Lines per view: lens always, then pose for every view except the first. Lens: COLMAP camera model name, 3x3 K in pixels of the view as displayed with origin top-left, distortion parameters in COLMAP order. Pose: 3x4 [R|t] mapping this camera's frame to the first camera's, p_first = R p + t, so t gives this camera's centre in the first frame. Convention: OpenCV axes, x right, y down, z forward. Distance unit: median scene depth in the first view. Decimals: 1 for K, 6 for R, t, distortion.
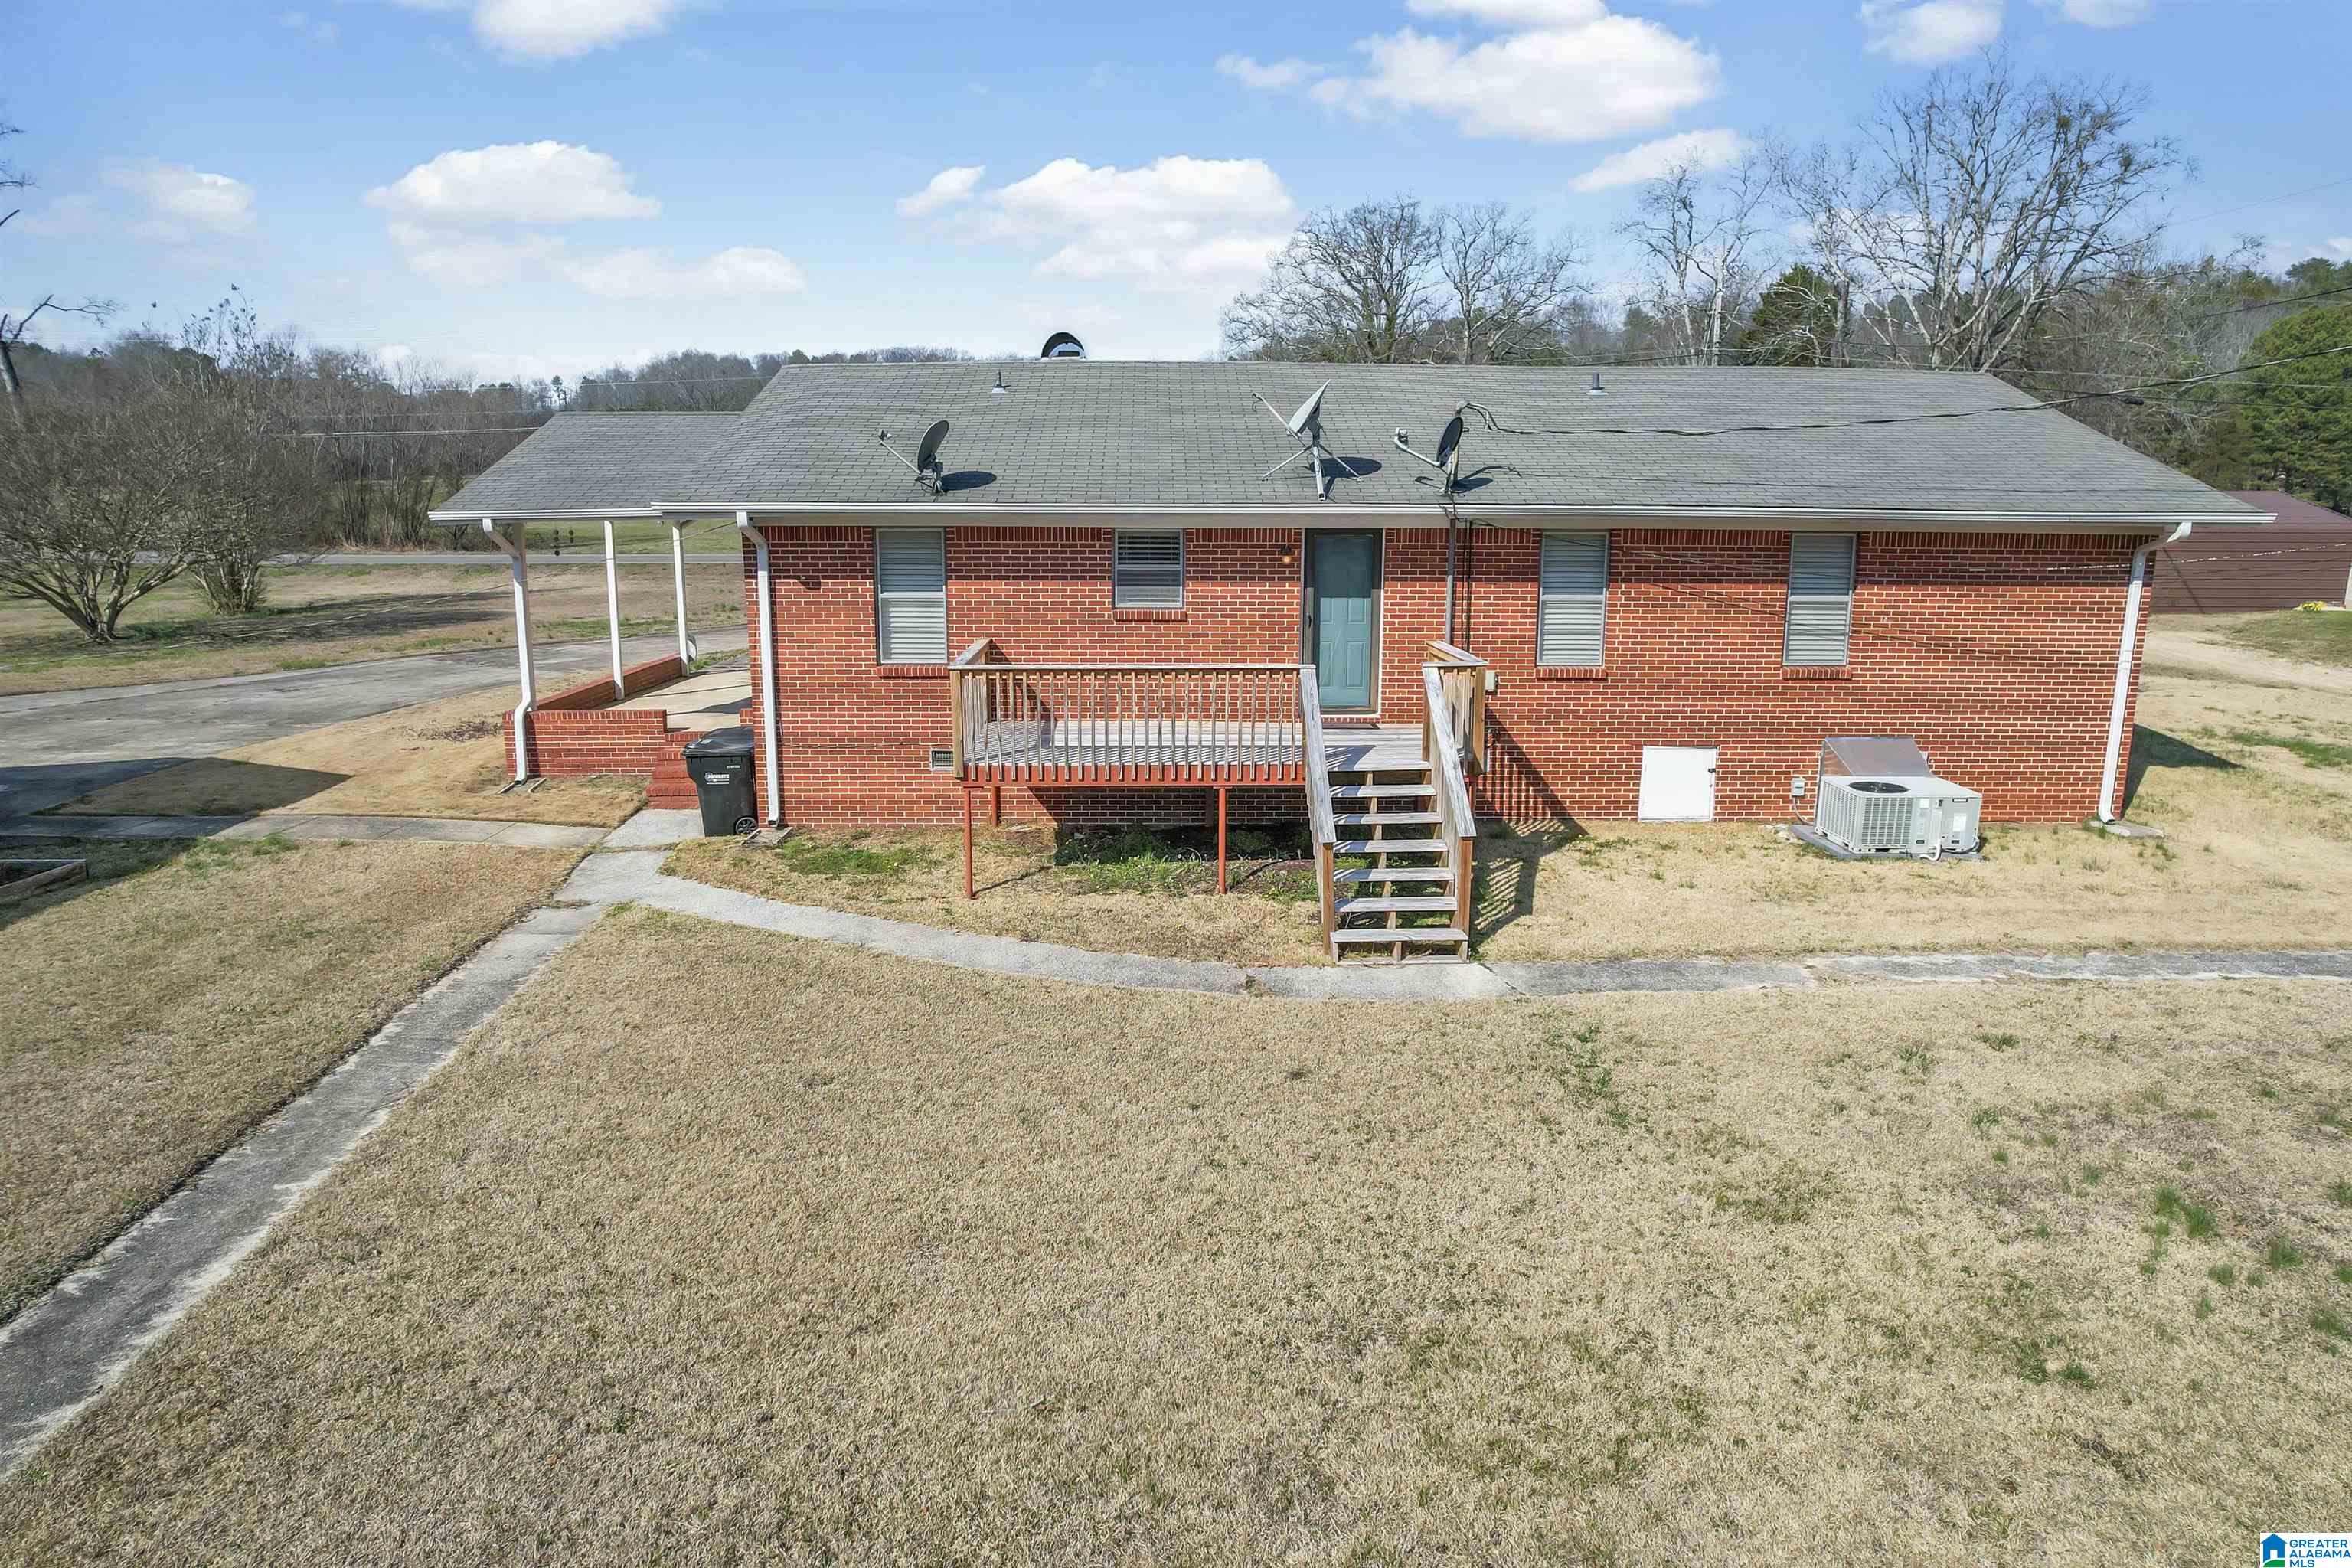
lens RADIAL K [[1498.7, 0, 1176.0], [0, 1498.7, 784.0], [0, 0, 1]] dist [-0.077678, 0.070826]
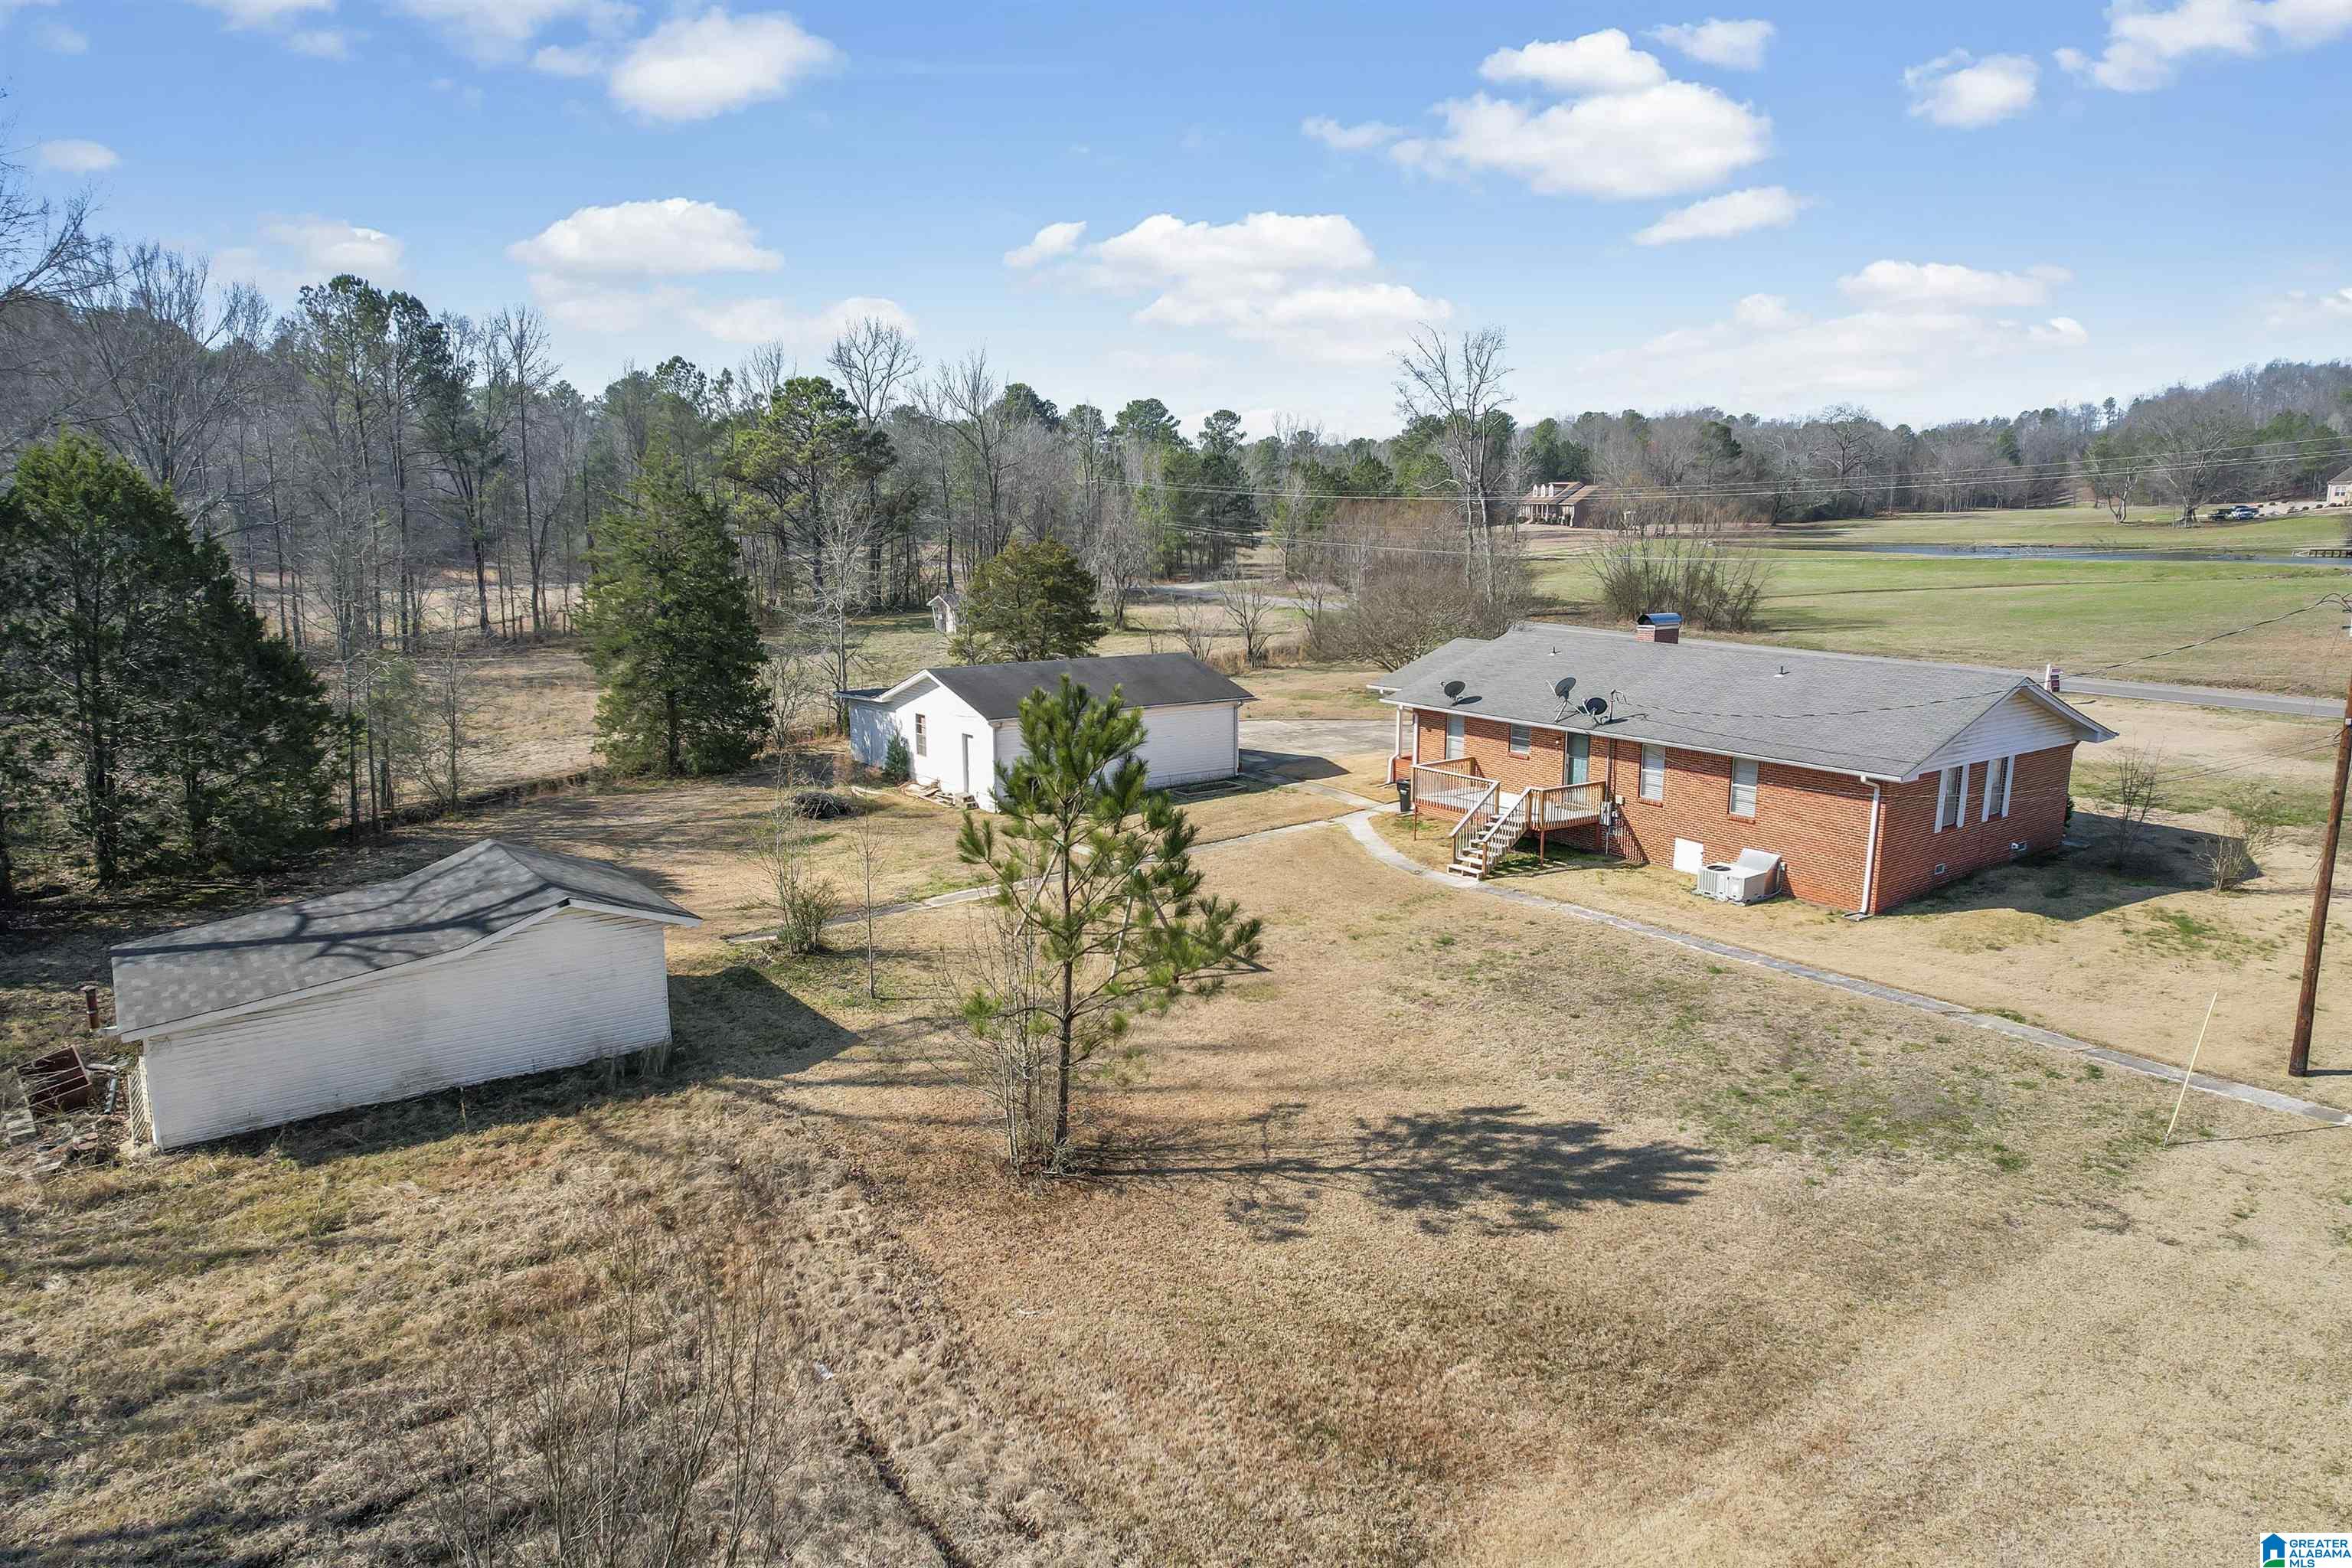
lens RADIAL K [[1498.7, 0, 1176.0], [0, 1498.7, 784.0], [0, 0, 1]] dist [-0.077678, 0.070826]
pose [[0.590299, 0.148568, -0.793394, 1.906047], [-0.160639, 0.984877, 0.064907, -0.151650], [0.791039, 0.089135, 0.605238, -1.179729]]
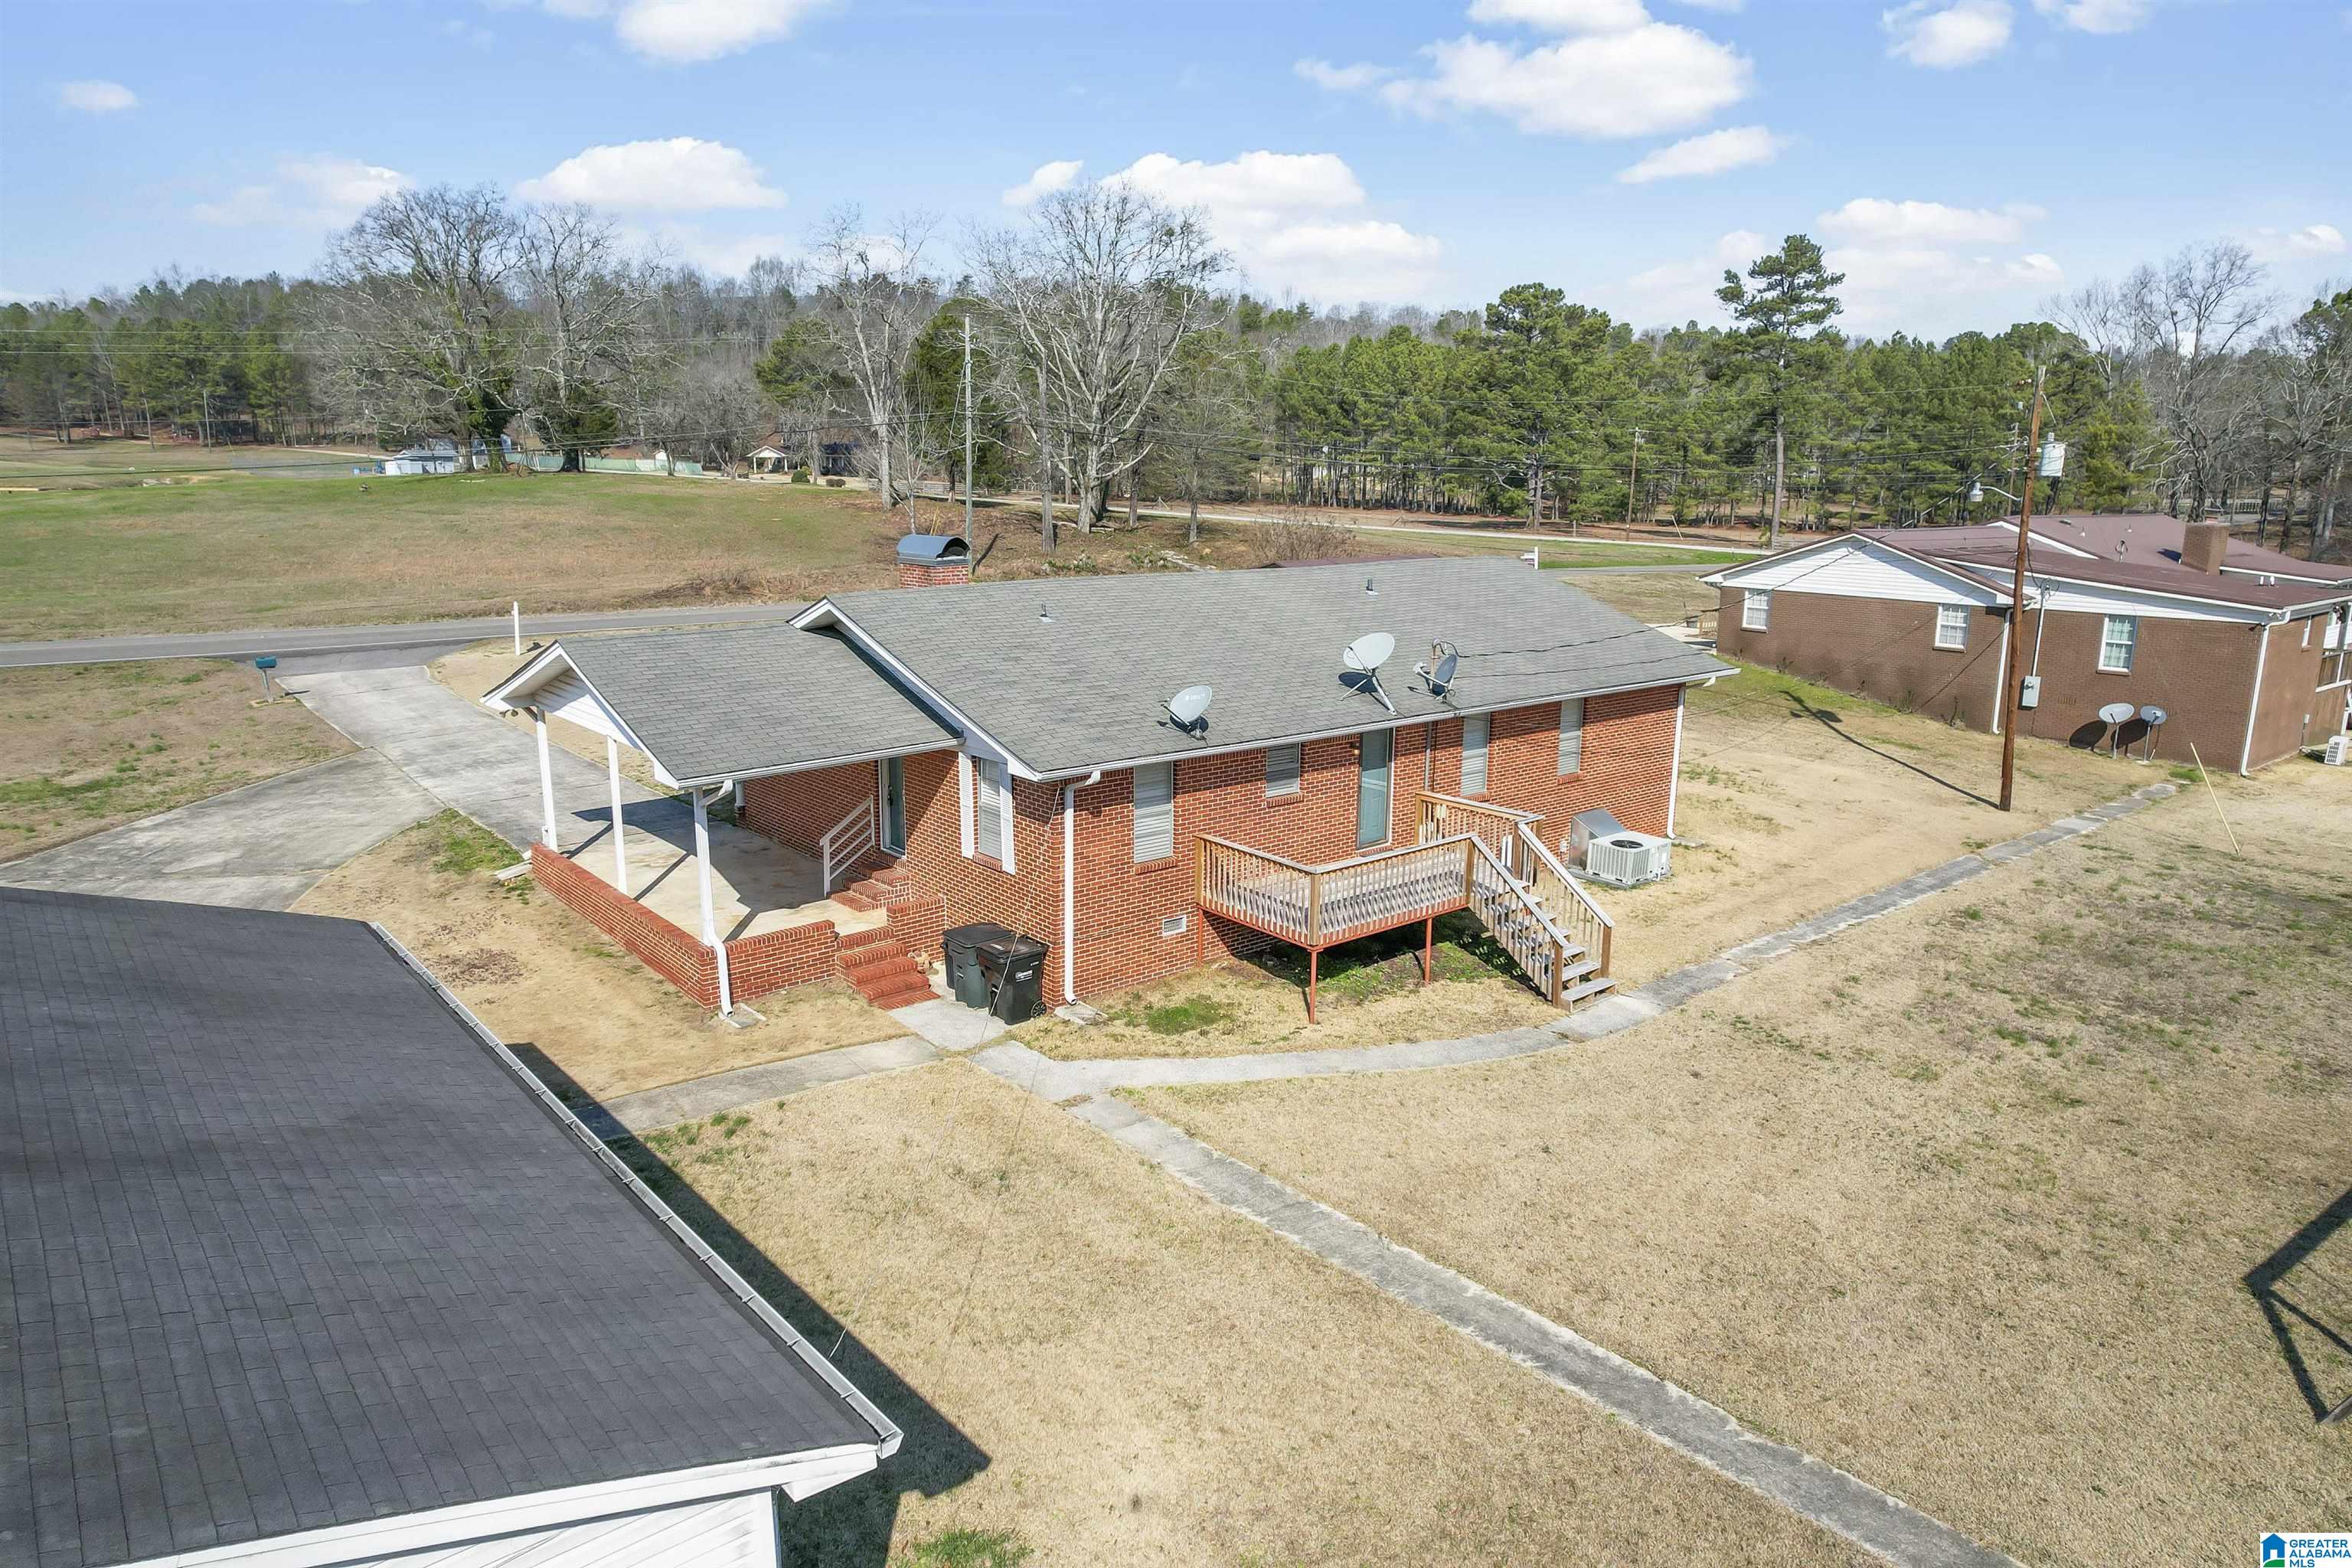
lens RADIAL K [[1498.7, 0, 1176.0], [0, 1498.7, 784.0], [0, 0, 1]] dist [-0.077678, 0.070826]
pose [[0.780018, -0.127640, 0.612602, -1.060564], [0.112210, 0.991638, 0.063739, -0.252683], [-0.615615, 0.019022, 0.787818, -0.063998]]
